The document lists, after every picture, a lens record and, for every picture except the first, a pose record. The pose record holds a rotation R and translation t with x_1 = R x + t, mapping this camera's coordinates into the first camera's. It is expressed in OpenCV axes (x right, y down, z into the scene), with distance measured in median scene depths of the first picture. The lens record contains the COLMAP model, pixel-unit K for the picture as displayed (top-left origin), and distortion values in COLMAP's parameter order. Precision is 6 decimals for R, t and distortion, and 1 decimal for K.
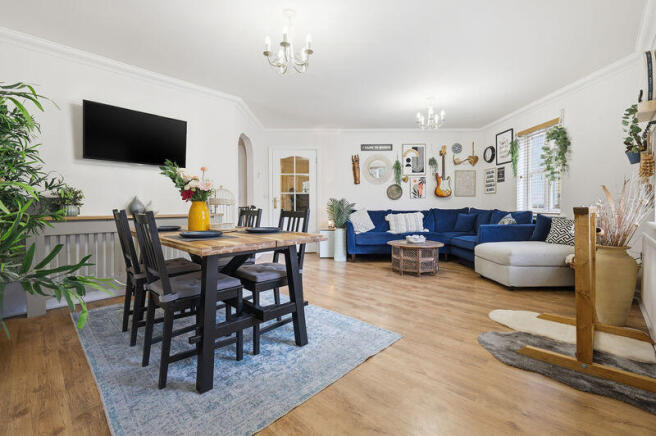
lens RADIAL K [[289.0, 0, 332.1], [0, 289.0, 208.9], [0, 0, 1]] dist [0.012035, -0.001094]
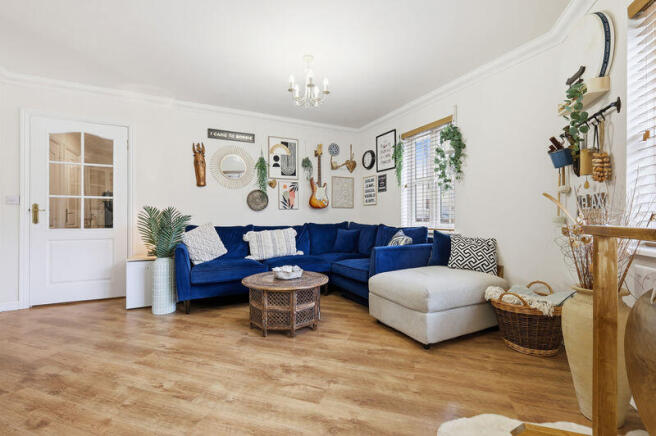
lens RADIAL K [[289.0, 0, 327.1], [0, 289.0, 219.5], [0, 0, 1]] dist [0.012035, -0.001094]
pose [[0.908363, 0.001974, 0.418178, 0.082718], [0.000003, 0.999989, -0.004727, -0.007600], [-0.418182, 0.004295, 0.908353, 0.313602]]
